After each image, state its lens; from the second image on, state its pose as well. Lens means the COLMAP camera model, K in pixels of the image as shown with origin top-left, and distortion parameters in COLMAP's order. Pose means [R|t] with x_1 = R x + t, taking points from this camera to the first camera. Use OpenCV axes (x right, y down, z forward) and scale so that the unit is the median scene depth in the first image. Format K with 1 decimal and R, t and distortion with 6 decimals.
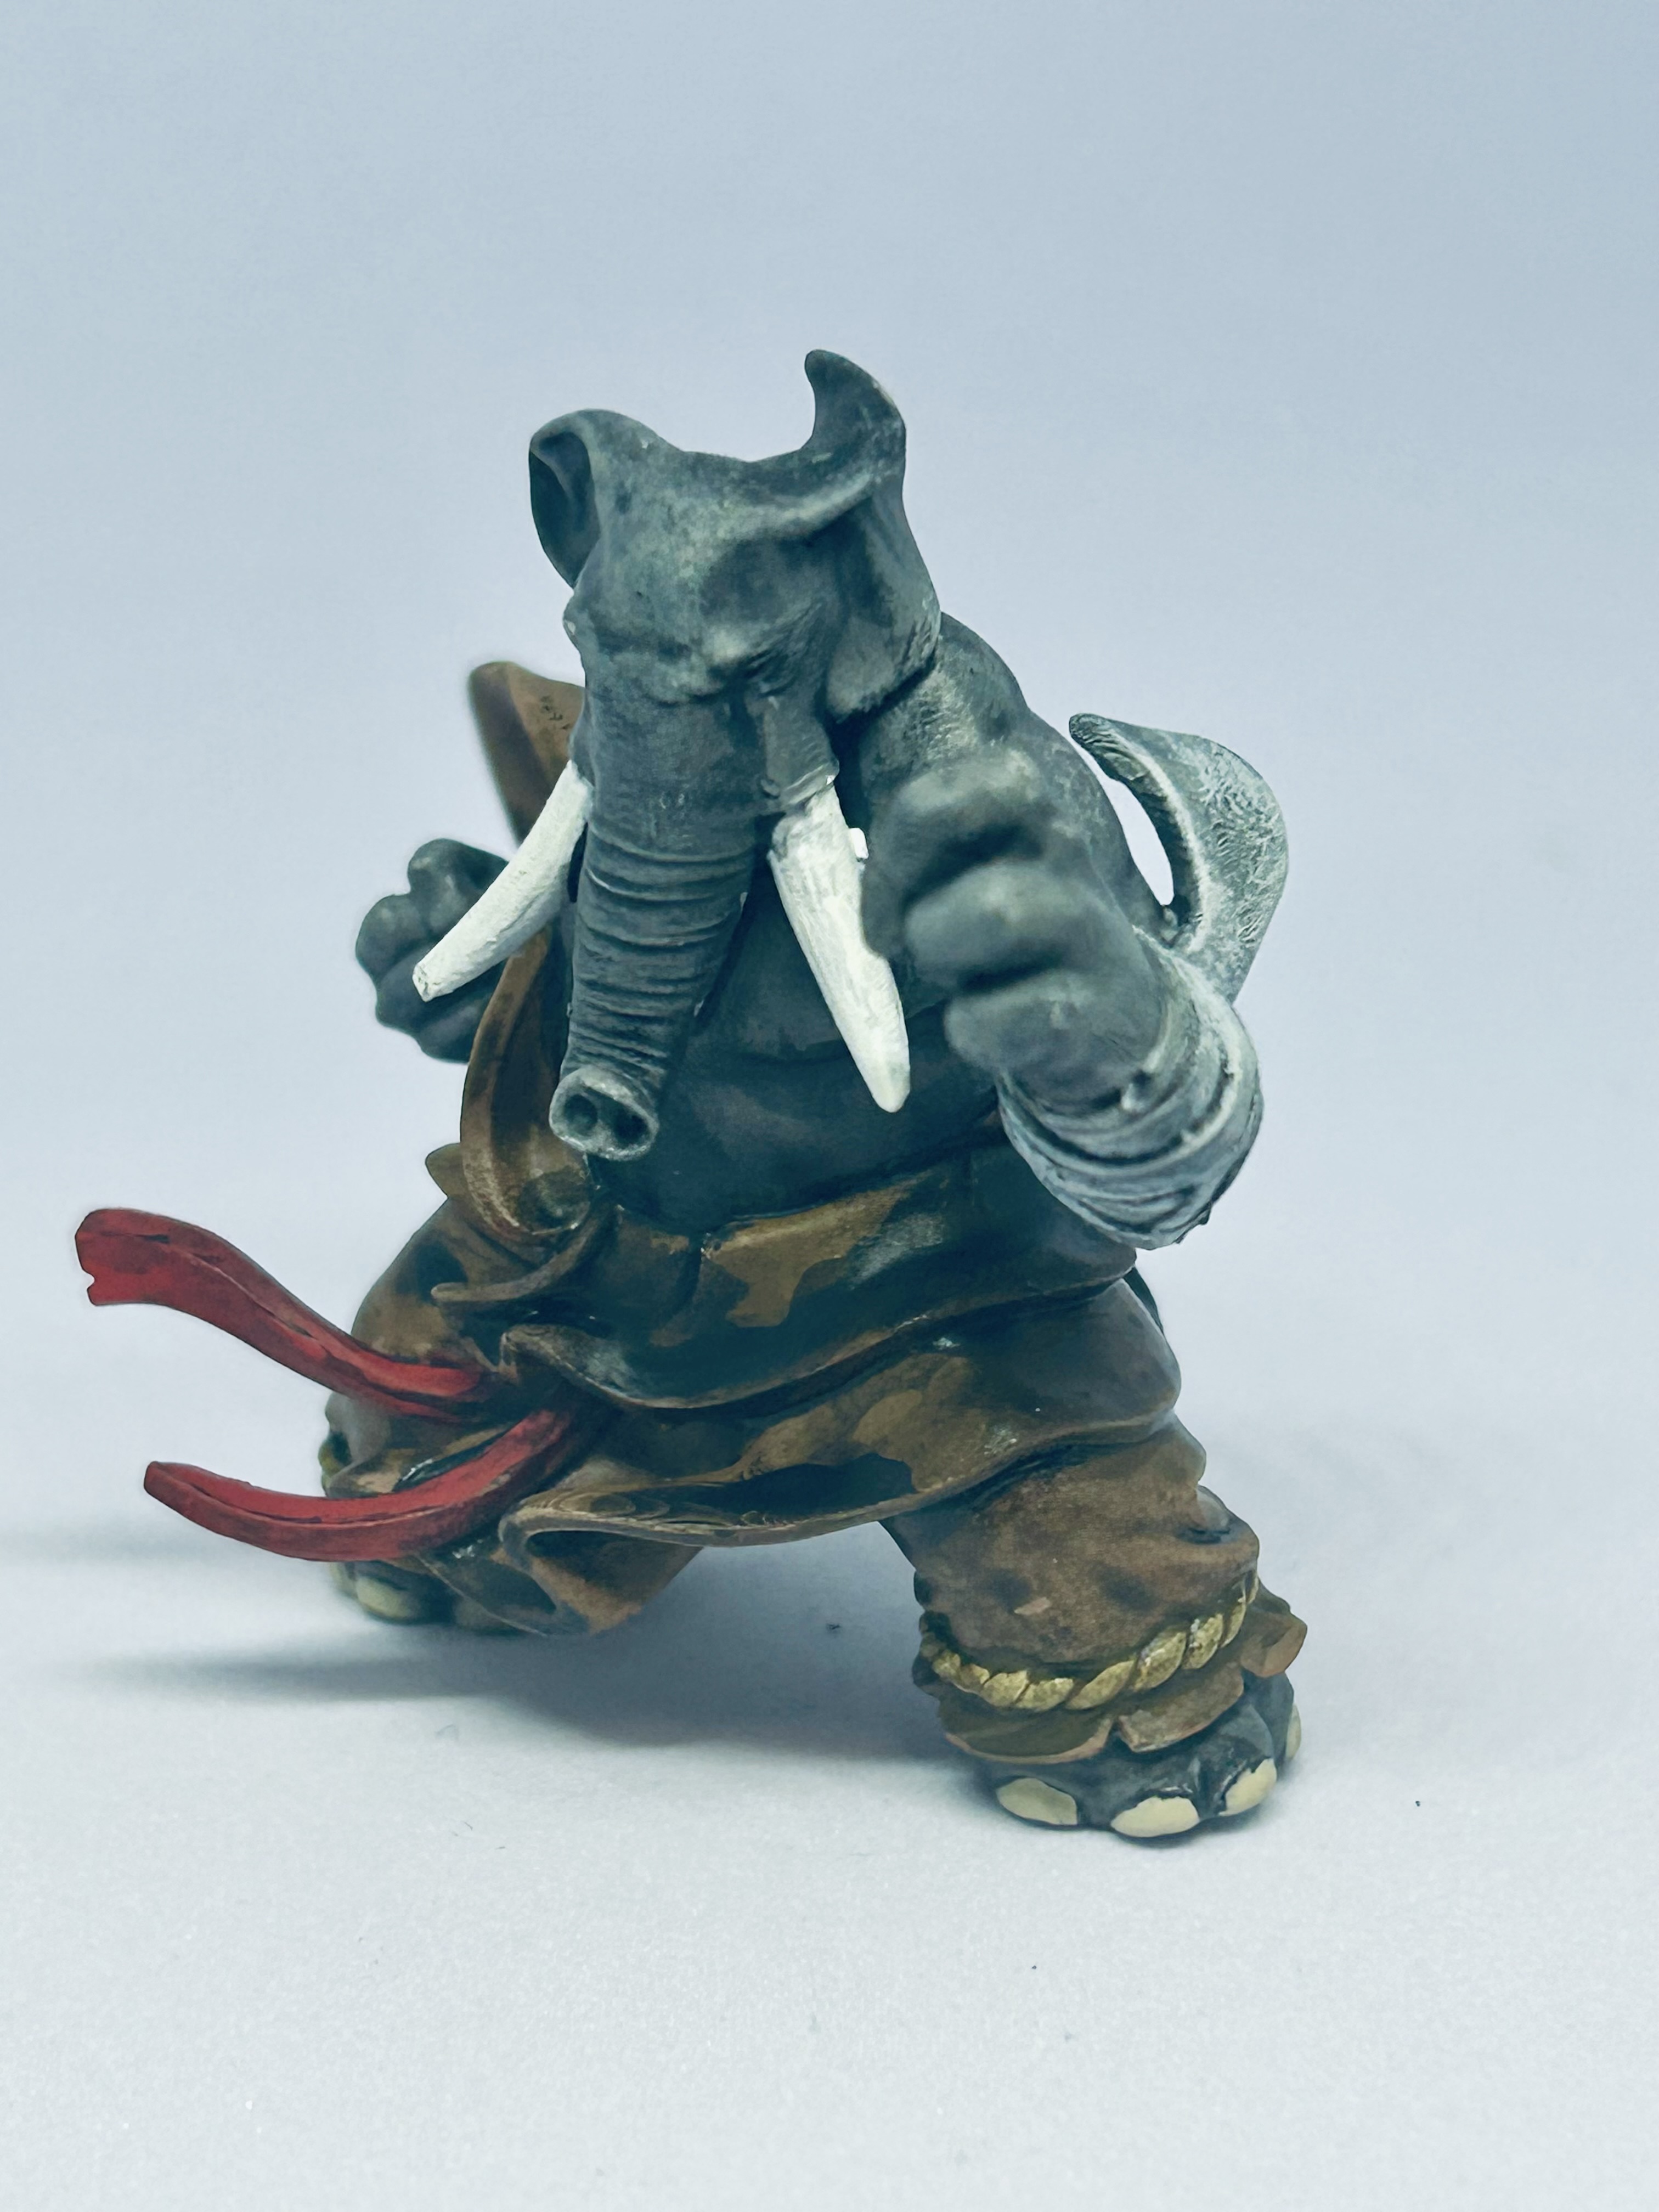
lens RADIAL K [[5559.9, 0, 829.5], [0, 5559.9, 1106.0], [0, 0, 1]] dist [0.134392, 0.455476]
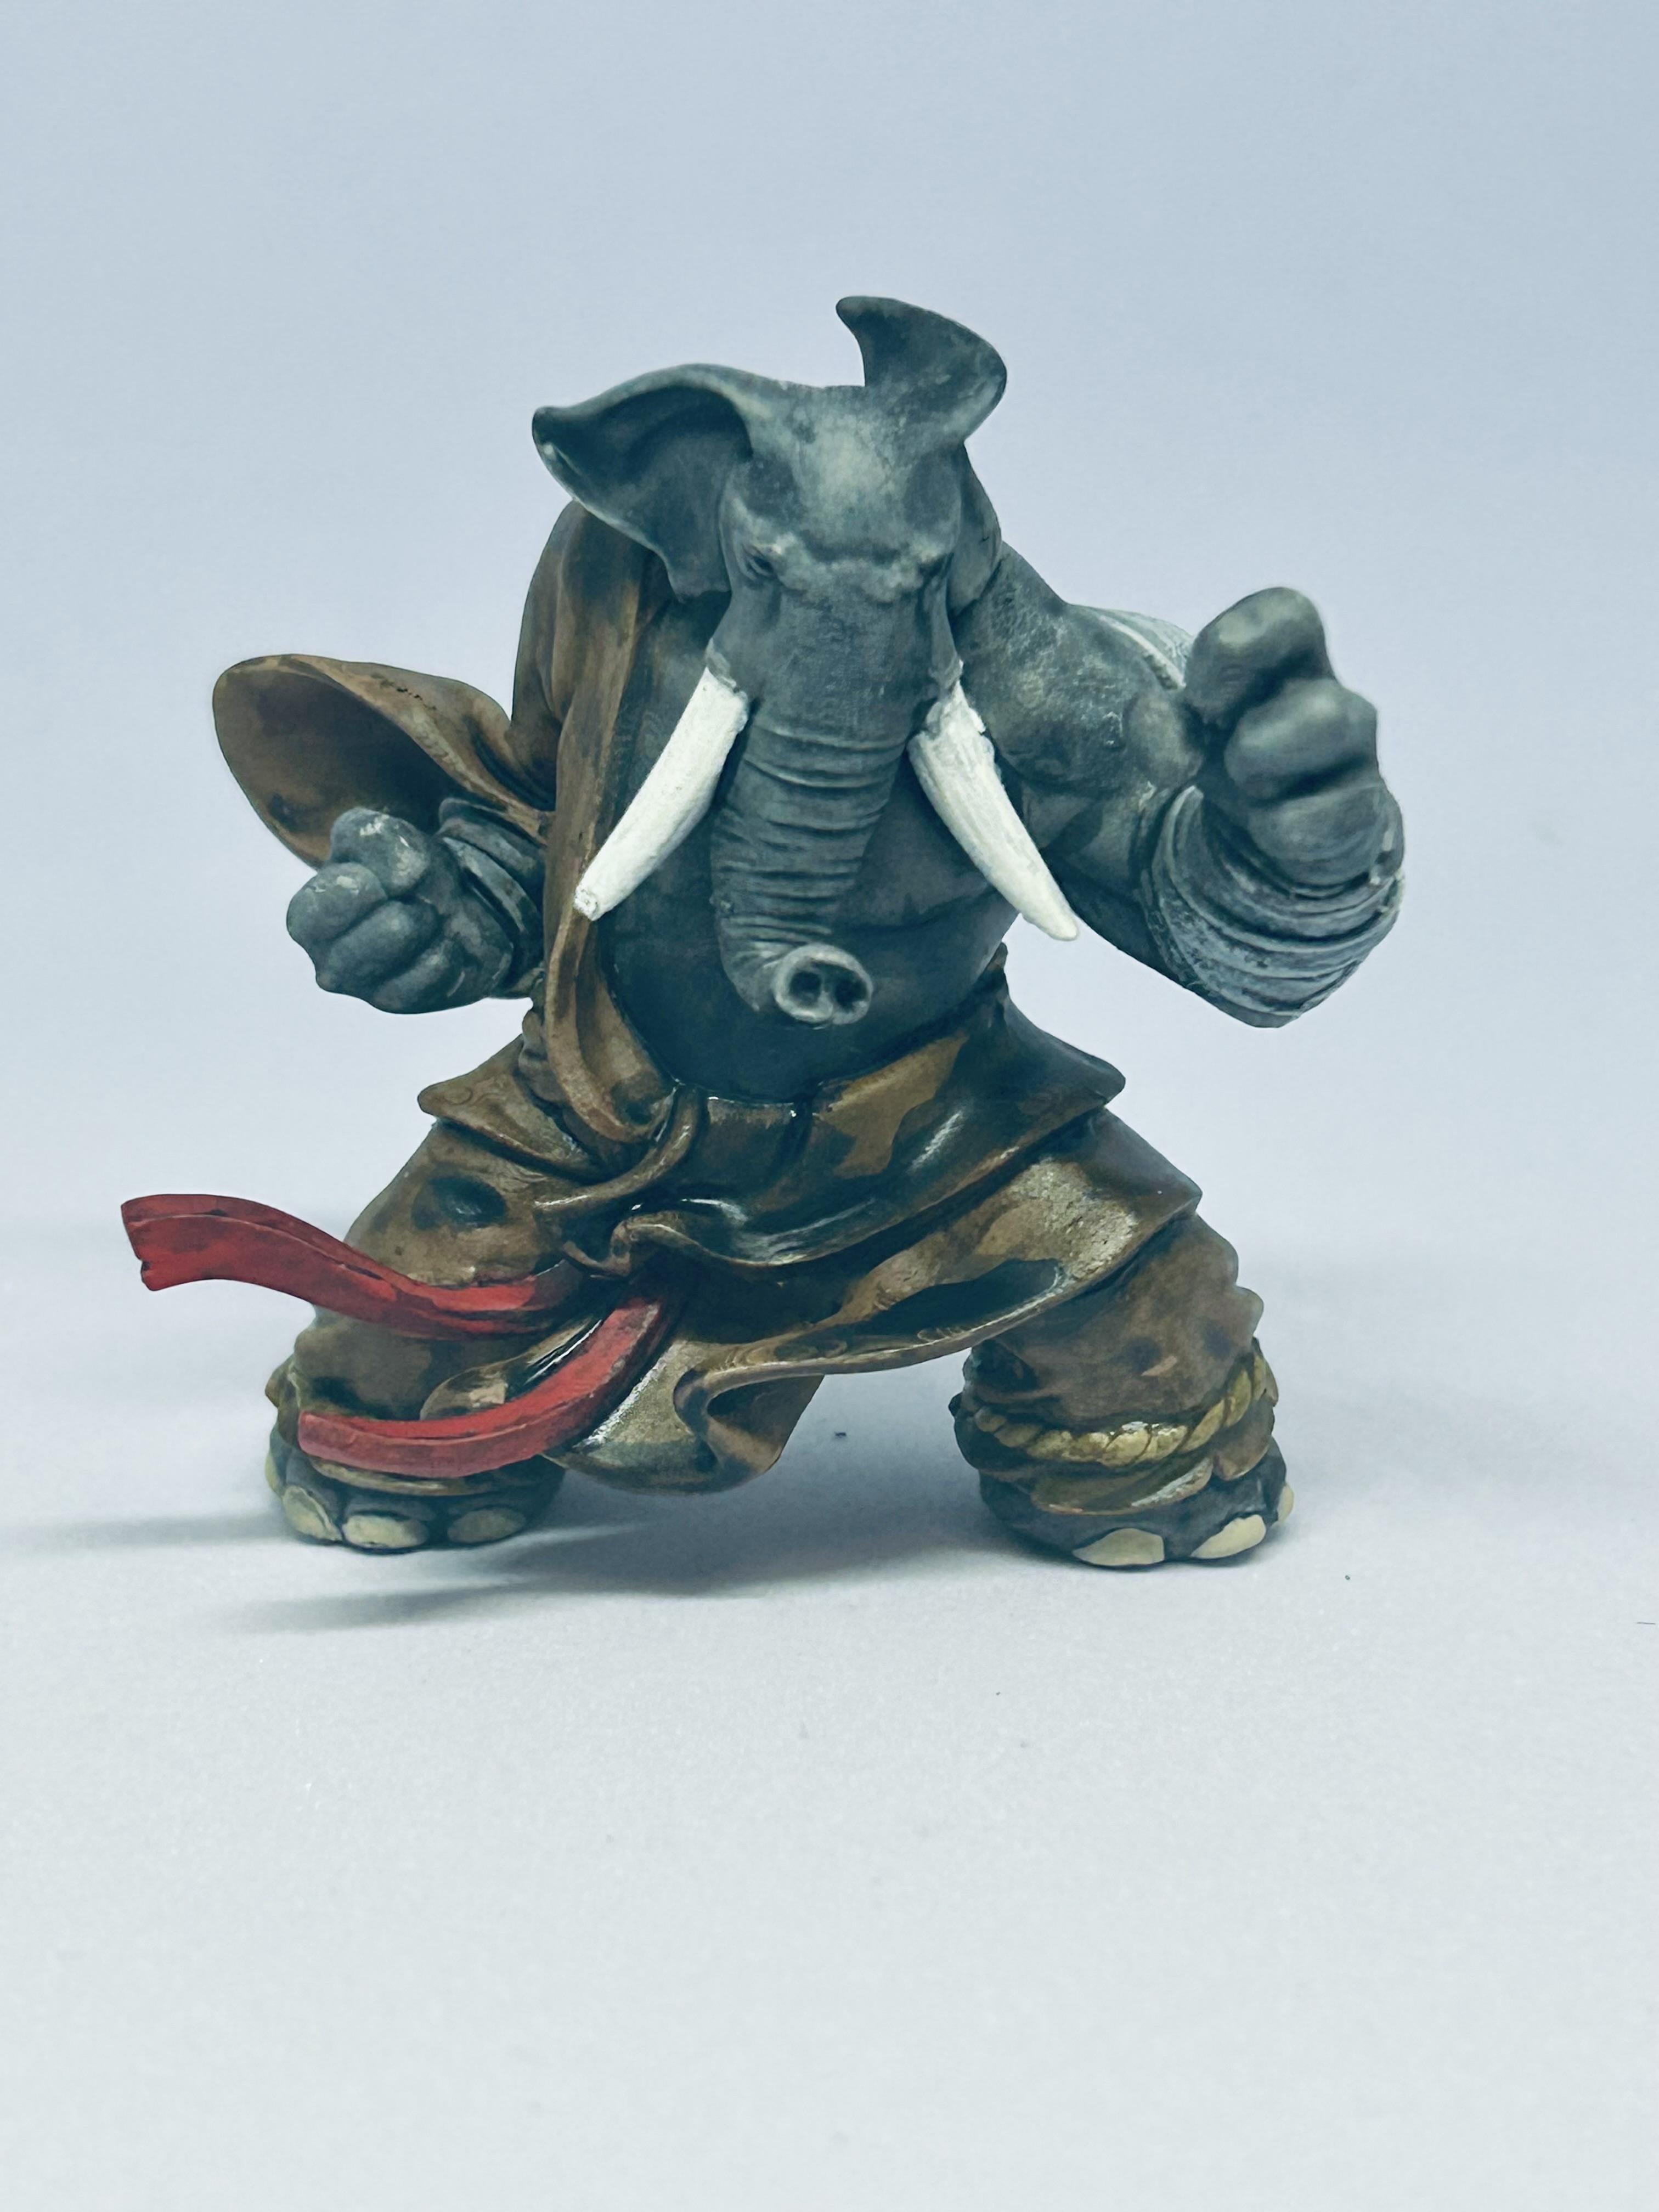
lens RADIAL K [[5559.9, 0, 829.5], [0, 5559.9, 1106.0], [0, 0, 1]] dist [0.134392, 0.455476]
pose [[0.844084, -0.148321, 0.515289, -0.607899], [0.168701, 0.985640, 0.007361, 0.017025], [-0.508981, 0.080716, 0.856985, 0.046007]]
